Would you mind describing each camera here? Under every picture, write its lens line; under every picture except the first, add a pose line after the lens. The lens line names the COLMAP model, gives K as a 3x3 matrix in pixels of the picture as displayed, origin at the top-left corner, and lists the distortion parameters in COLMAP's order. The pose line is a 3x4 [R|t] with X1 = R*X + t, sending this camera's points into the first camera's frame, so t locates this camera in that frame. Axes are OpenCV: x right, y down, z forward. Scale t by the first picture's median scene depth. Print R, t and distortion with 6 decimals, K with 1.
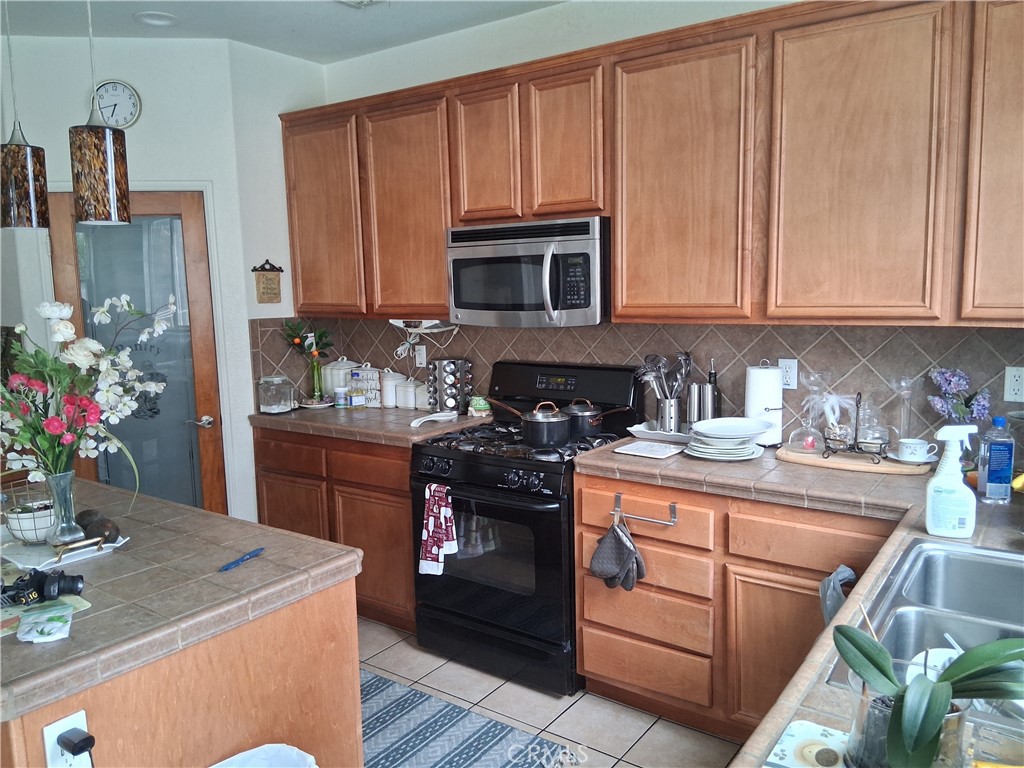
lens RADIAL K [[776.3, 0, 512.0], [0, 776.3, 384.0], [0, 0, 1]] dist [0.076869, 0.000464]
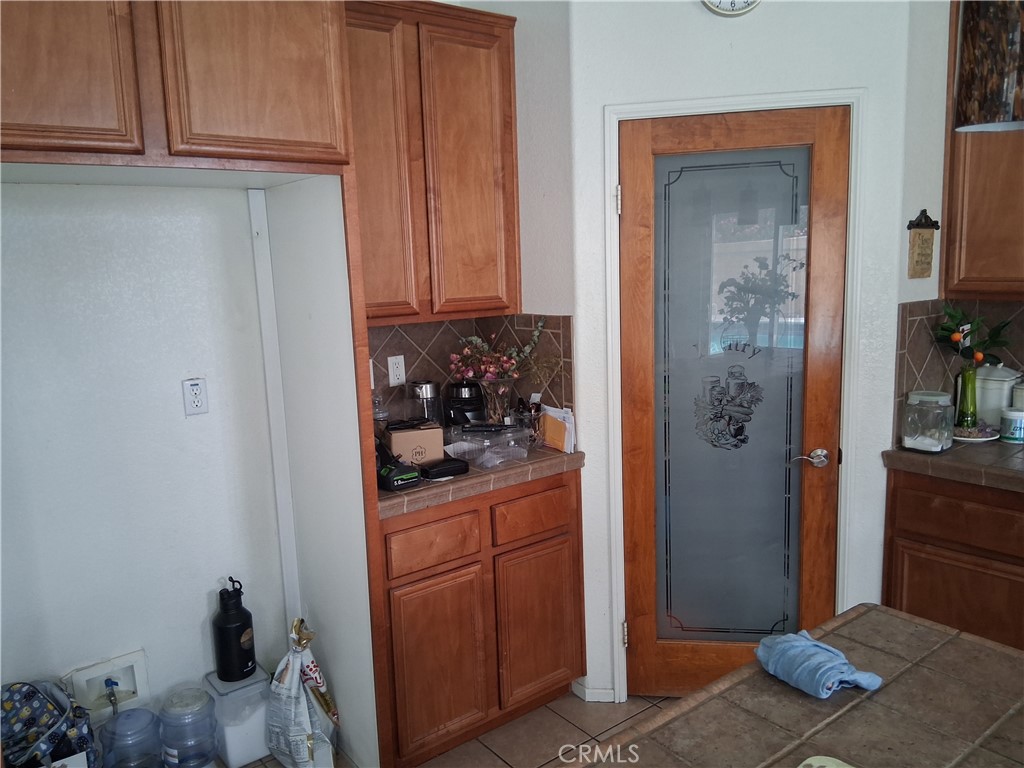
lens RADIAL K [[775.9, 0, 512.0], [0, 775.9, 384.0], [0, 0, 1]] dist [-0.000129, -0.000401]
pose [[0.956049, 0.031281, -0.291532, -0.445652], [-0.022230, 0.999164, 0.034309, -0.031240], [0.292362, -0.026320, 0.955946, 0.294702]]
